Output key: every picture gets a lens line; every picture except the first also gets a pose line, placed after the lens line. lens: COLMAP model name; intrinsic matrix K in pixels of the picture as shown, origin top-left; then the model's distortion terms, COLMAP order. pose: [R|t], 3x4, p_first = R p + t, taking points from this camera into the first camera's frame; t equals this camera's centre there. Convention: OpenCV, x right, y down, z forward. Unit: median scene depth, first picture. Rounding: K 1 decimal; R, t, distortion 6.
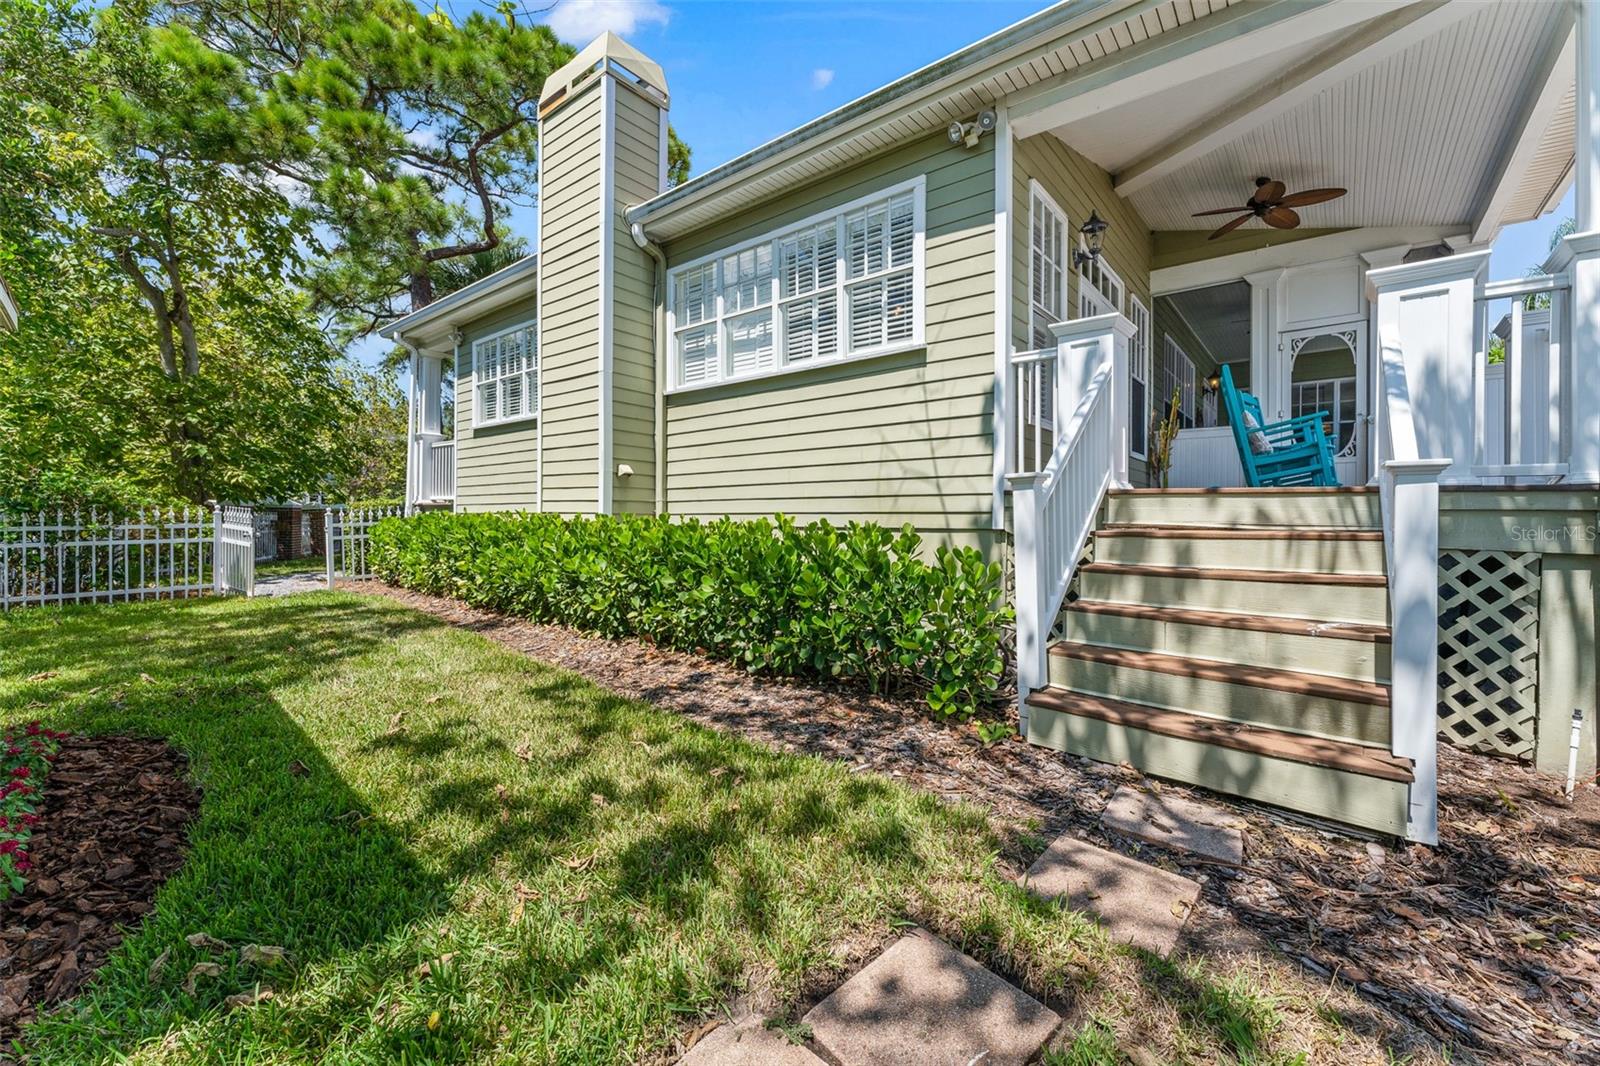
lens RADIAL K [[652.4, 0, 784.2], [0, 652.4, 524.9], [0, 0, 1]] dist [0.001822, 0.000071]
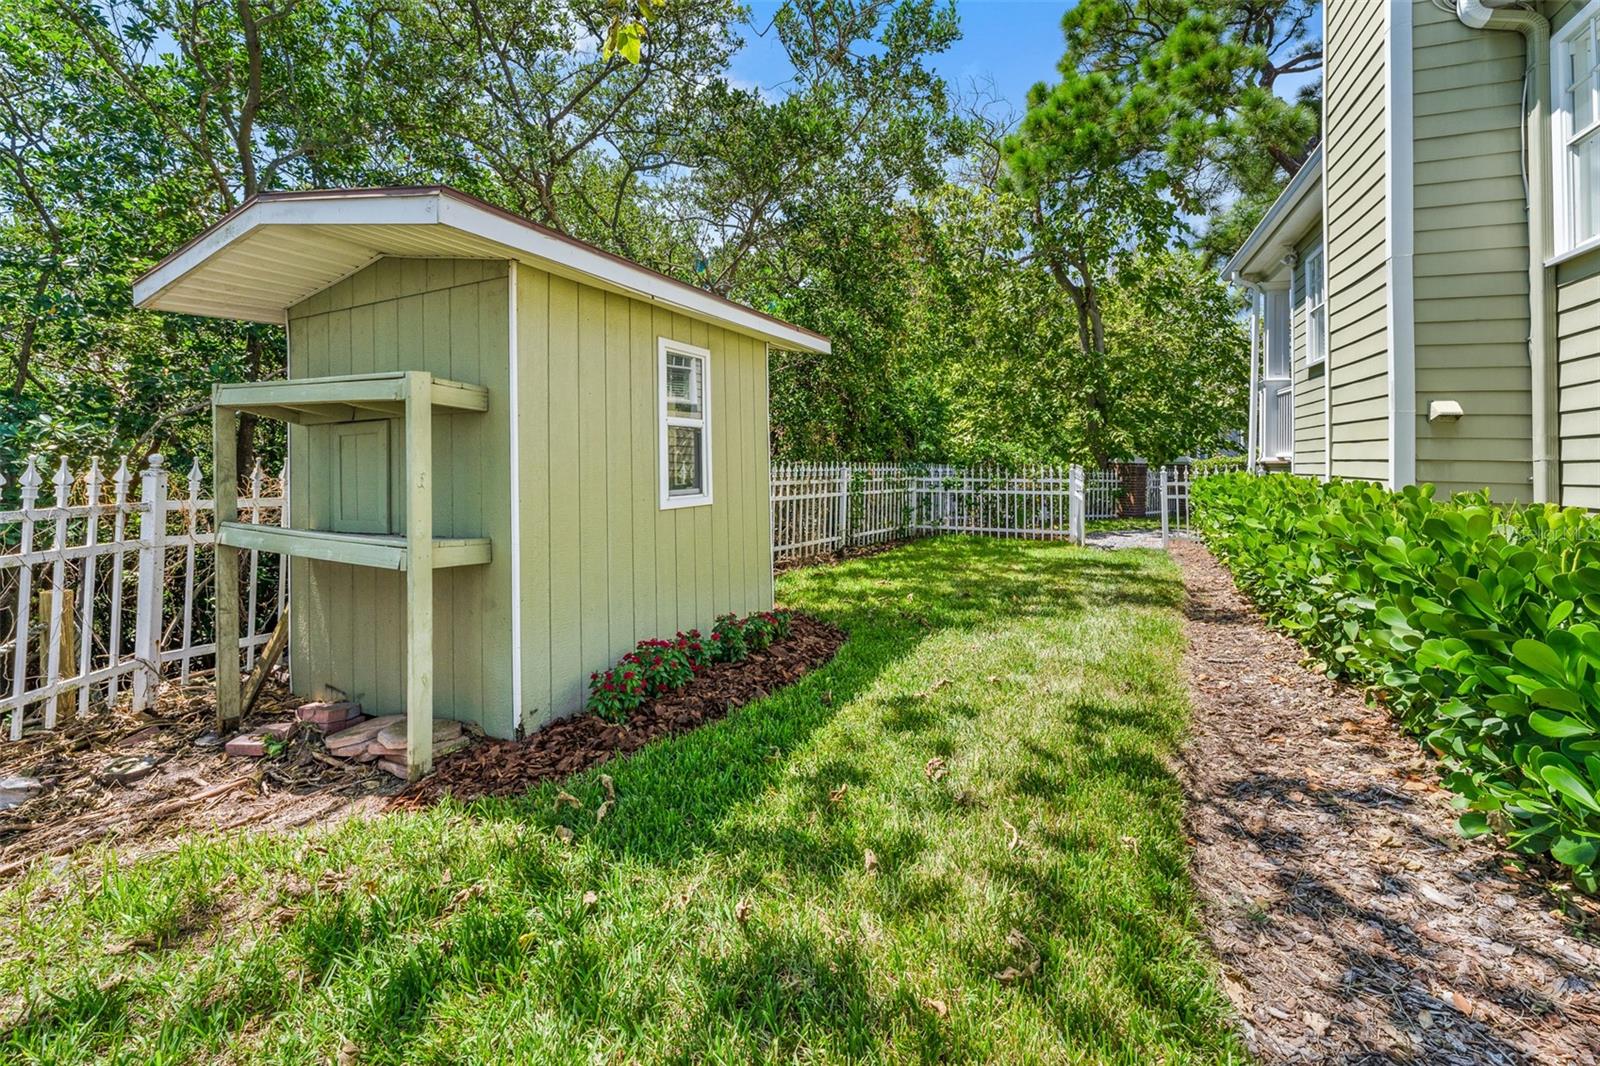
lens RADIAL K [[669.6, 0, 800.9], [0, 669.6, 455.7], [0, 0, 1]] dist [-0.002207, -0.000241]
pose [[0.302477, -0.008535, -0.953118, 0.159433], [-0.026608, 0.999495, -0.017394, -0.014227], [0.952785, 0.030622, 0.302097, 0.243173]]
